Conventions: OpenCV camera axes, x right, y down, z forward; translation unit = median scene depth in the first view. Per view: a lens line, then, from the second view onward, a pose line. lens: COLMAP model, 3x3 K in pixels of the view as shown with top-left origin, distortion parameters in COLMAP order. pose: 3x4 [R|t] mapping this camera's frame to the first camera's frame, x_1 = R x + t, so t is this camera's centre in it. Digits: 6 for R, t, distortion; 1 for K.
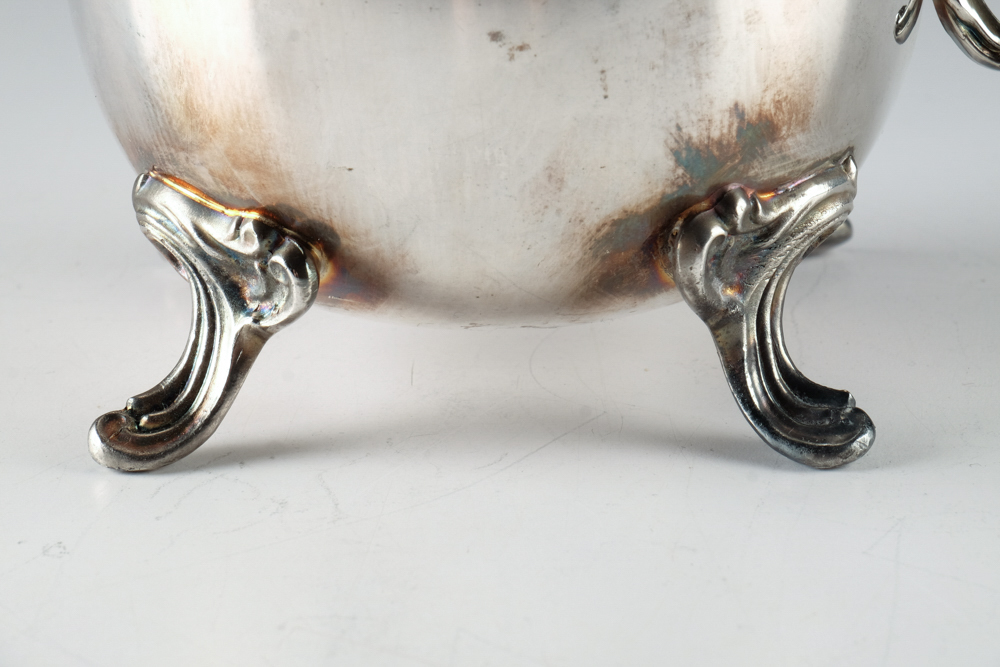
lens RADIAL K [[4260.3, 0, 500.0], [0, 4260.3, 333.5], [0, 0, 1]] dist [-0.448305, 3.102280]
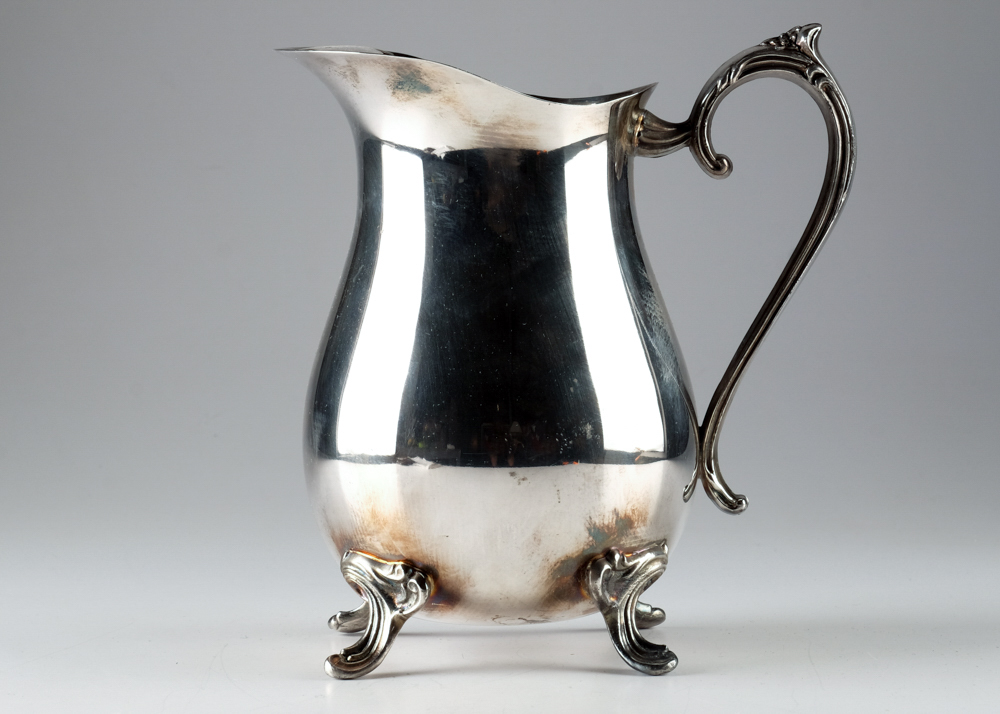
lens RADIAL K [[4852.5, 0, 500.0], [0, 4852.5, 357.0], [0, 0, 1]] dist [-0.468965, -5.688413]
pose [[0.998638, 0.002209, 0.052119, -0.139789], [0.009057, 0.976586, -0.214936, 0.418296], [-0.051373, 0.215115, 0.975236, -1.530577]]
